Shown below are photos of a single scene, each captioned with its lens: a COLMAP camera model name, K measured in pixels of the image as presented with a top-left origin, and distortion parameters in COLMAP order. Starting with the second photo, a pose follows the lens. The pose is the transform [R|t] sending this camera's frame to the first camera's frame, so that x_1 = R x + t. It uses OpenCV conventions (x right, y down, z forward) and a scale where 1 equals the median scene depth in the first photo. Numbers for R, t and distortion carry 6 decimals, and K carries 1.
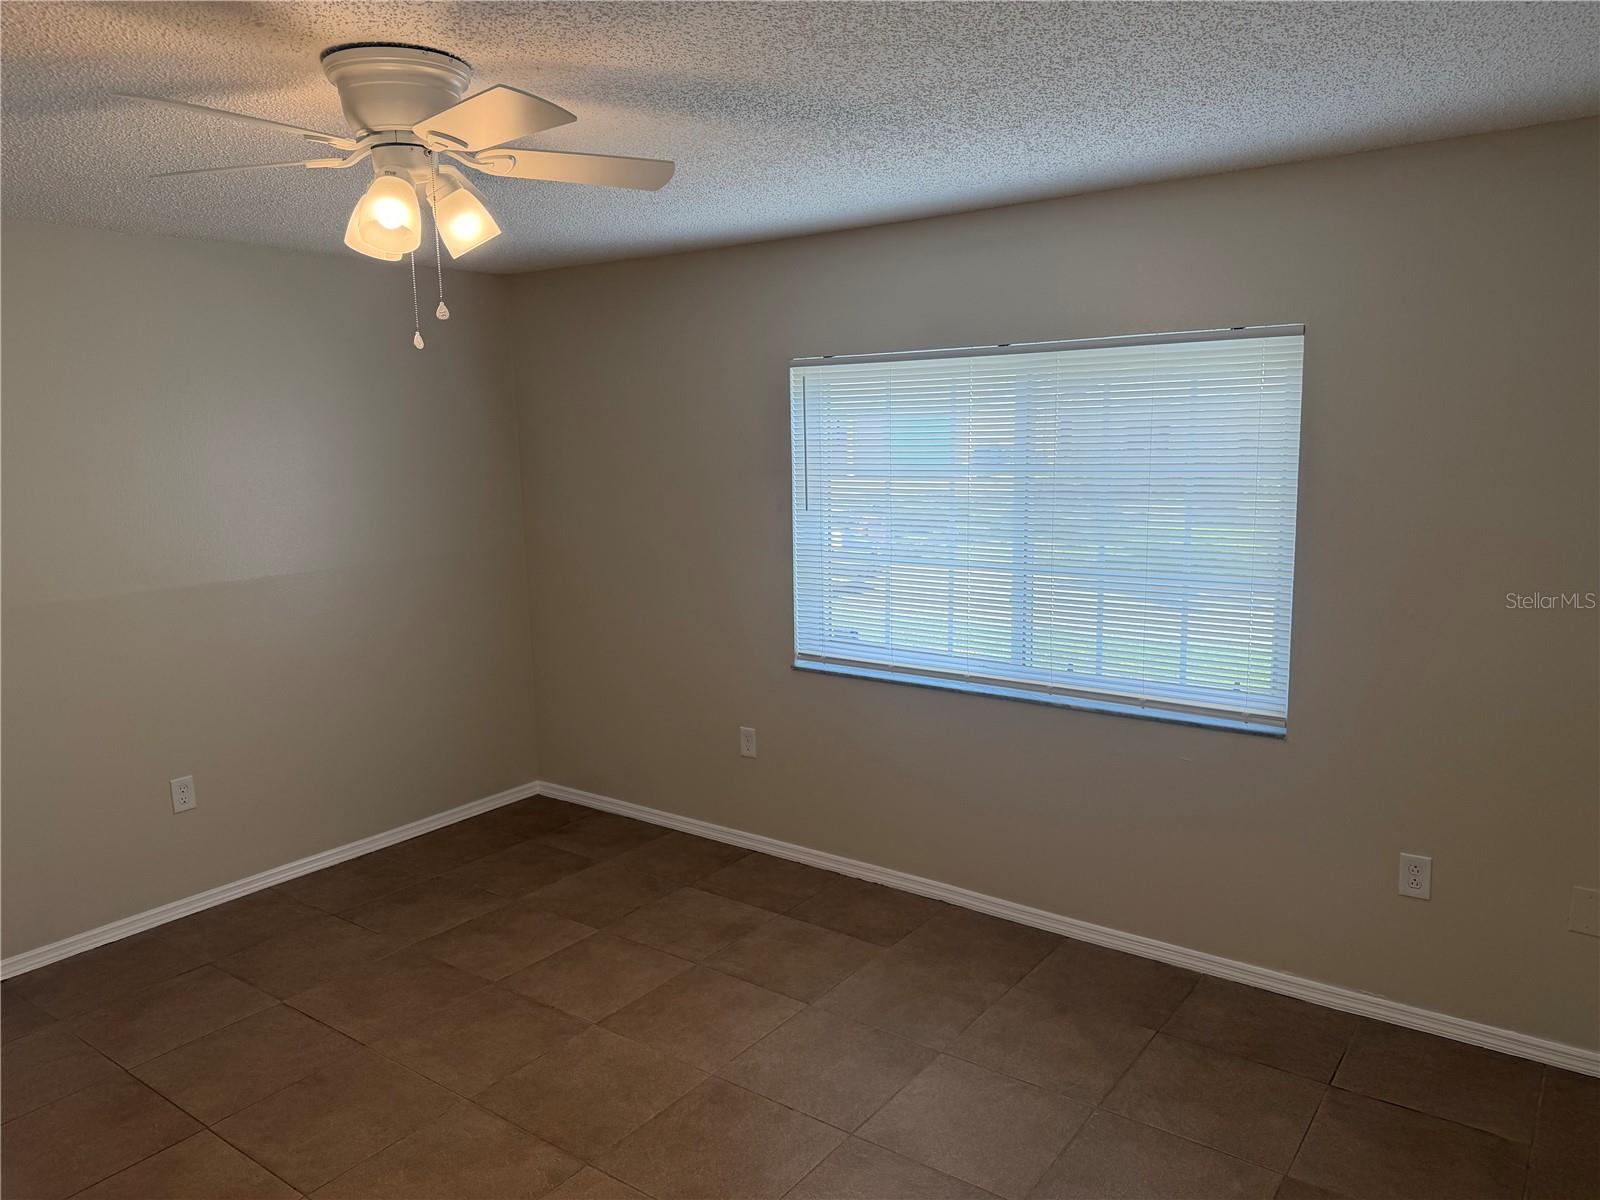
lens RADIAL K [[1122.4, 0, 798.7], [0, 1122.4, 589.4], [0, 0, 1]] dist [0.067741, -0.088802]
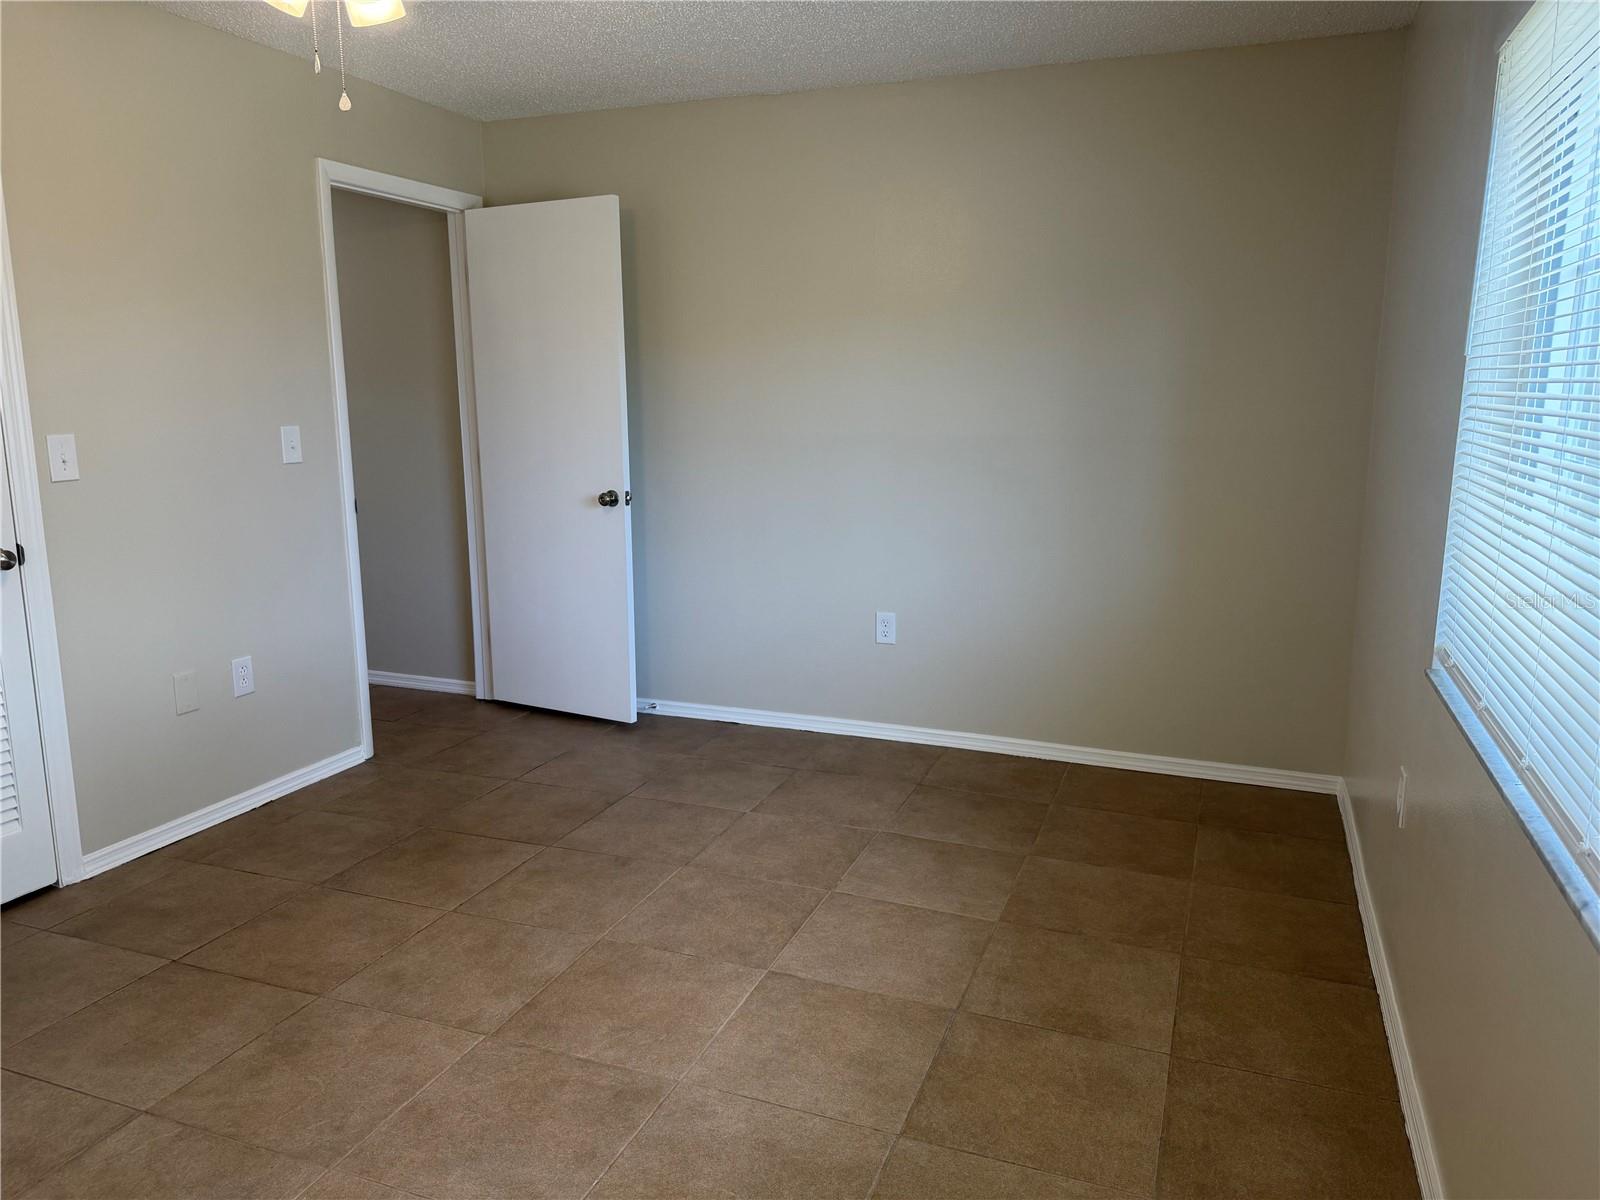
lens RADIAL K [[1122.4, 0, 796.2], [0, 1122.4, 599.6], [0, 0, 1]] dist [0.067741, -0.088802]
pose [[0.260575, 0.195599, -0.945432, 0.471532], [-0.140584, 0.976512, 0.163282, -0.007291], [0.955163, 0.090366, 0.281953, 0.680746]]
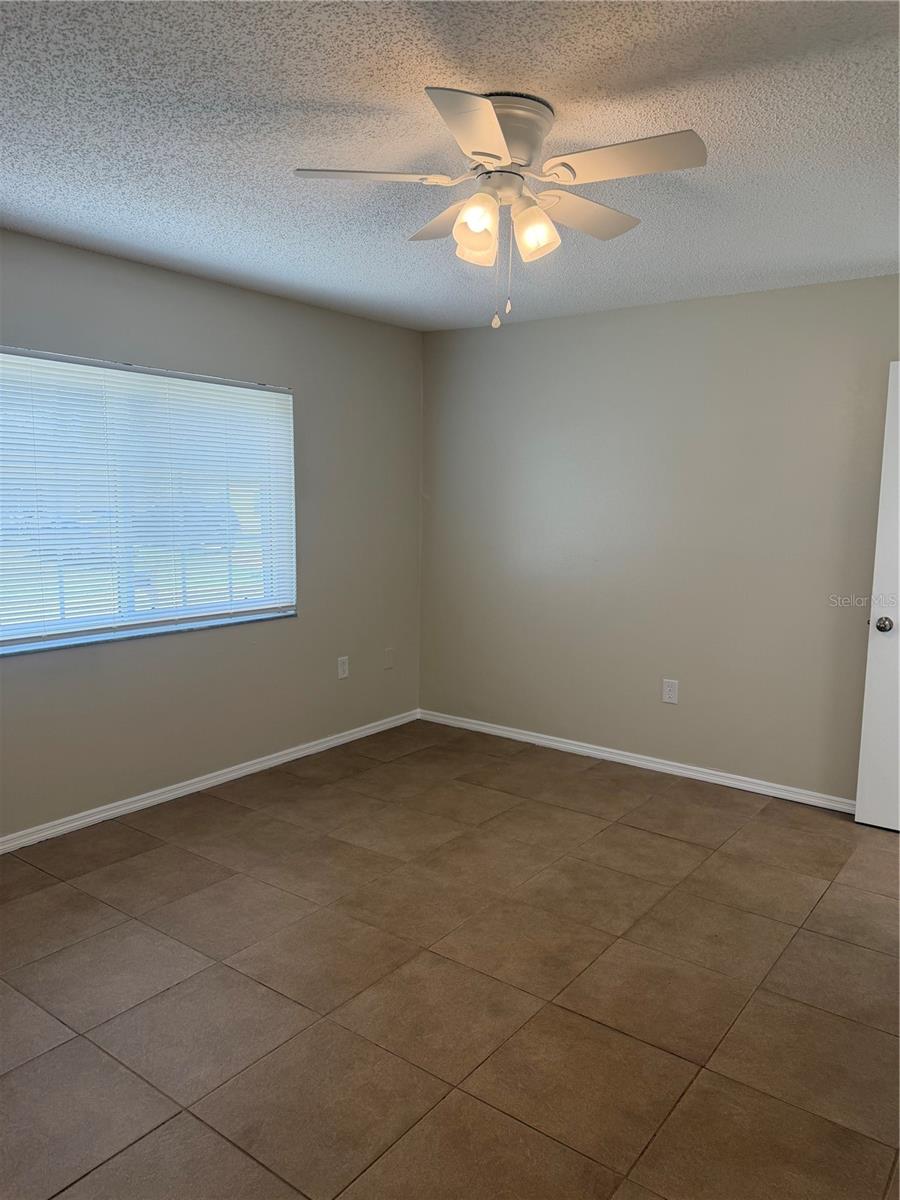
lens RADIAL K [[841.8, 0, 451.5], [0, 841.8, 597.7], [0, 0, 1]] dist [0.067741, -0.088802]
pose [[0.009009, -0.103221, 0.994618, -0.821969], [0.128413, 0.986542, 0.101220, -0.002277], [-0.991680, 0.126810, 0.022143, 0.642442]]
